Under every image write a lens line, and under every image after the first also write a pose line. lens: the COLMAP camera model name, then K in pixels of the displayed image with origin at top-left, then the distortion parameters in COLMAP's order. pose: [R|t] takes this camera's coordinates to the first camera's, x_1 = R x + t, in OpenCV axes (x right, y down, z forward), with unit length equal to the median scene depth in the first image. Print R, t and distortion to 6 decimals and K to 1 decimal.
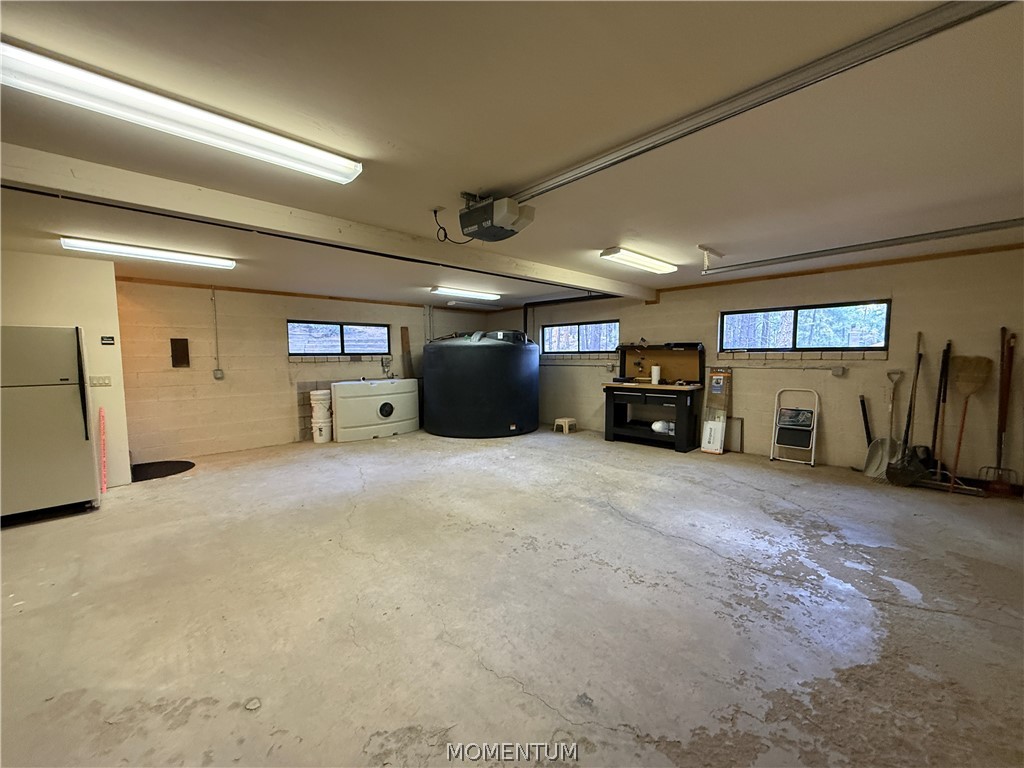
lens RADIAL K [[408.2, 0, 511.9], [0, 408.2, 387.2], [0, 0, 1]] dist [0.003533, -0.001252]
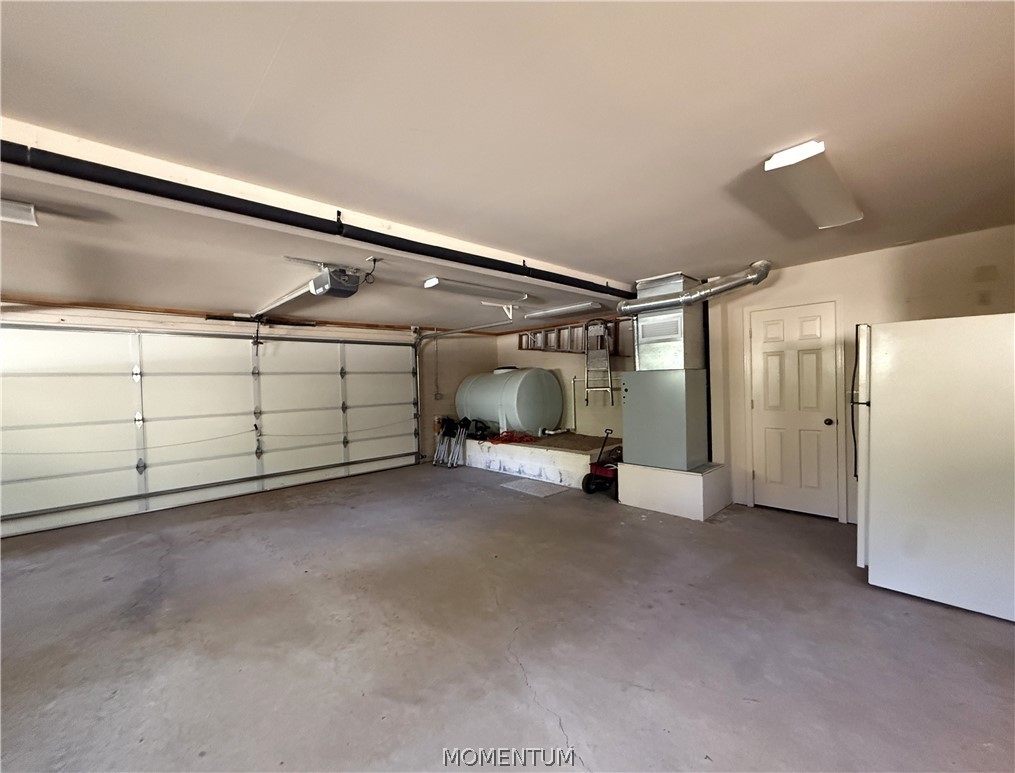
lens RADIAL K [[418.5, 0, 513.8], [0, 418.5, 389.8], [0, 0, 1]] dist [0.003225, 0.000130]
pose [[-0.999162, 0.040888, 0.001932, -0.372248], [0.040891, 0.994835, 0.092902, -0.105305], [0.001876, 0.092903, -0.995673, 1.449656]]
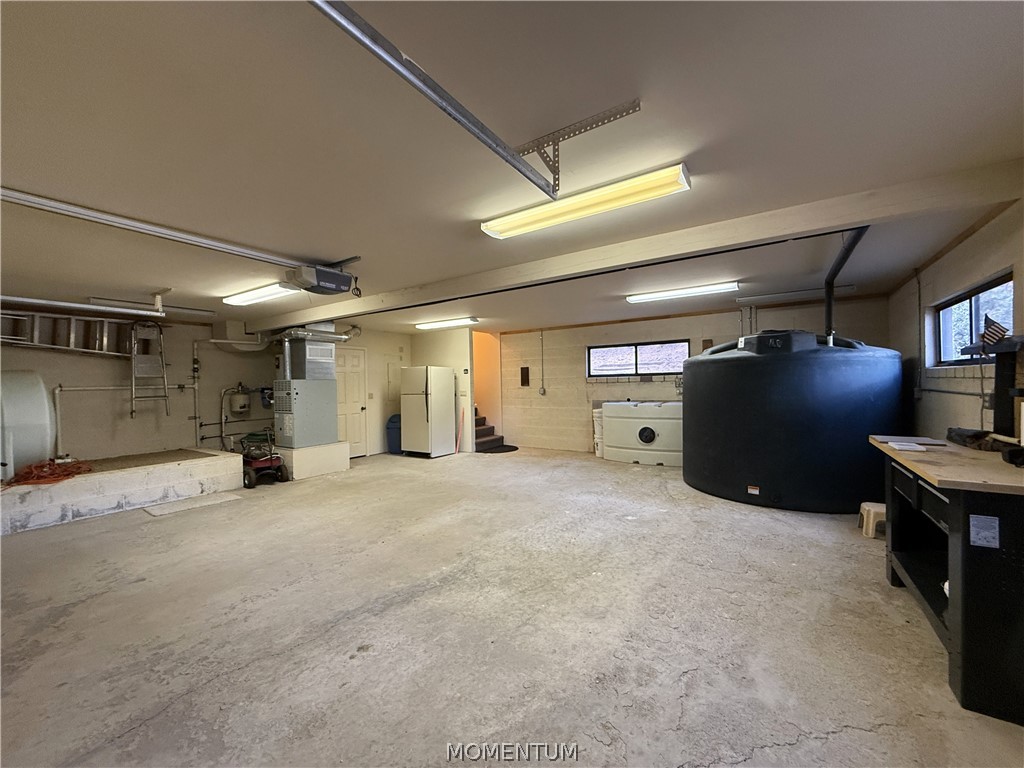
lens RADIAL K [[408.2, 0, 507.6], [0, 408.2, 387.3], [0, 0, 1]] dist [0.003533, -0.001252]
pose [[0.203879, 0.016155, -0.978863, 0.840924], [-0.055339, 0.998455, 0.004952, -0.062382], [0.977431, 0.053159, 0.204458, 0.812889]]
